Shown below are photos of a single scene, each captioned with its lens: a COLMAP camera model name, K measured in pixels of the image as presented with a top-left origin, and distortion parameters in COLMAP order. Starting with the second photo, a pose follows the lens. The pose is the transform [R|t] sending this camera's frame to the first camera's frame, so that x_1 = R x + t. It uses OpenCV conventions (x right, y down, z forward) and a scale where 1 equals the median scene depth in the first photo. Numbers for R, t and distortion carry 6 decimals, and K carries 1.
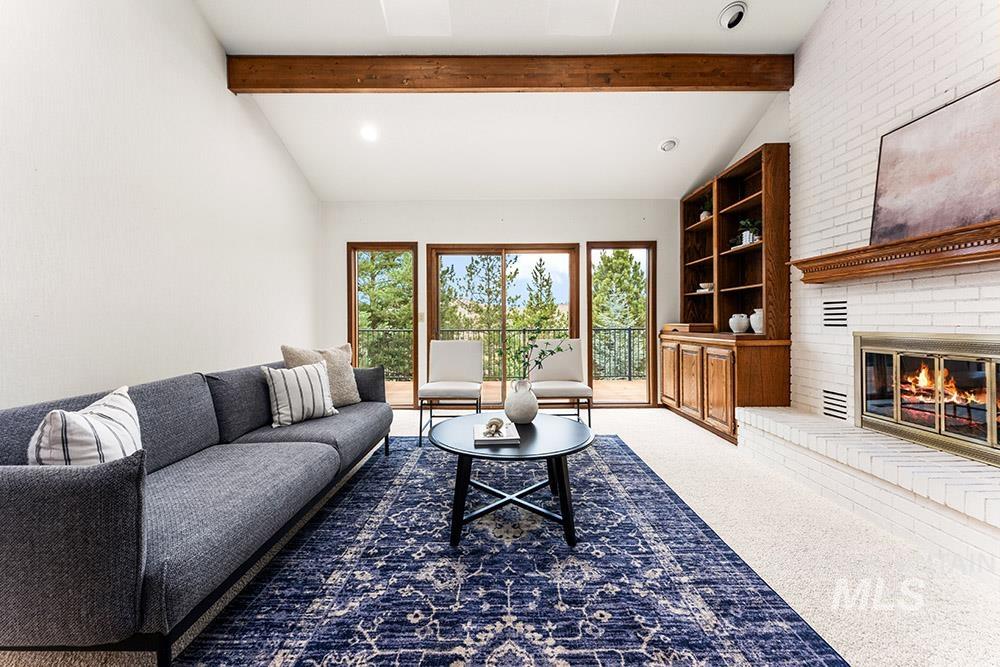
lens RADIAL K [[398.4, 0, 499.2], [0, 398.4, 325.9], [0, 0, 1]] dist [0.000698, -0.000092]
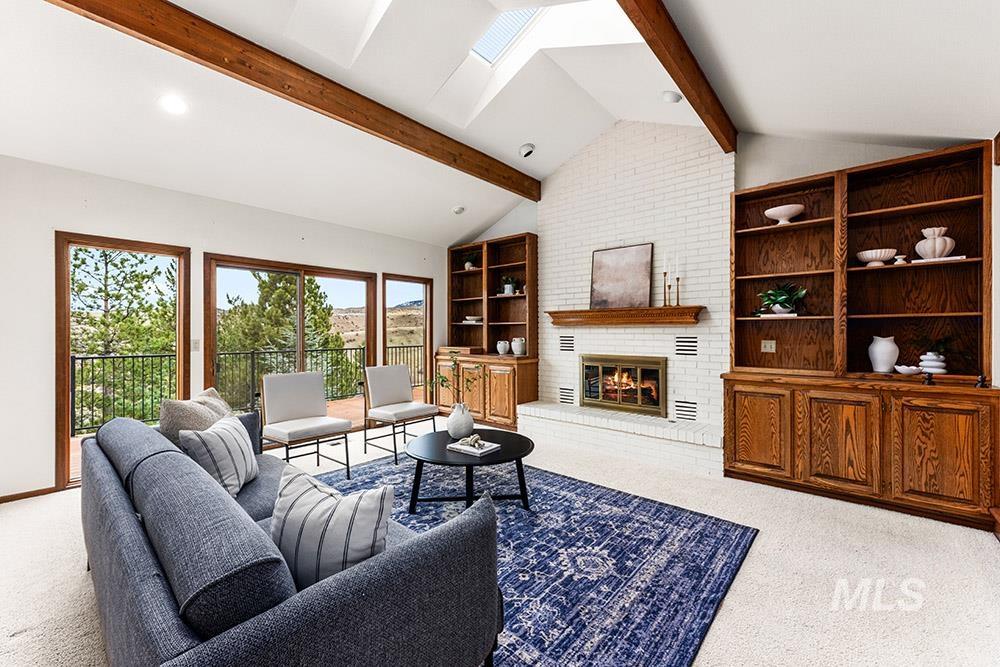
lens RADIAL K [[404.6, 0, 500.0], [0, 404.6, 333.5], [0, 0, 1]] dist [0.001316, 0.000226]
pose [[0.660977, 0.002718, 0.750401, -0.620462], [0.004096, 0.999965, -0.007229, -0.057256], [-0.750395, 0.007852, 0.660943, 0.049305]]
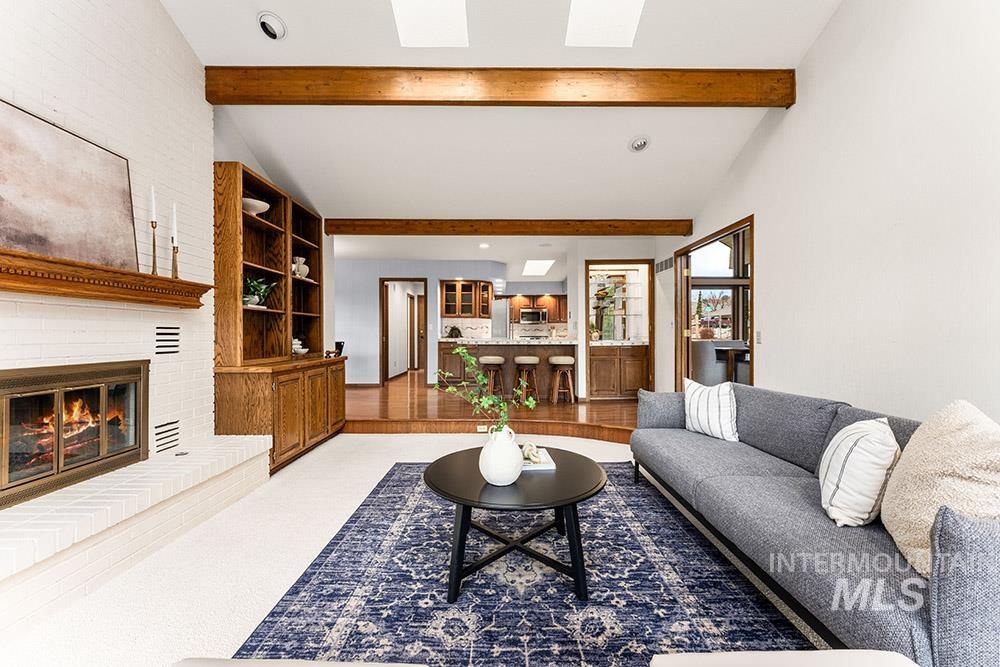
lens RADIAL K [[404.7, 0, 500.0], [0, 404.7, 333.5], [0, 0, 1]] dist [0.000821, 0.000140]
pose [[-0.999984, 0.005329, 0.001984, 0.041762], [0.005342, 0.999964, 0.006658, -0.039832], [-0.001948, 0.006668, -0.999976, 1.361431]]
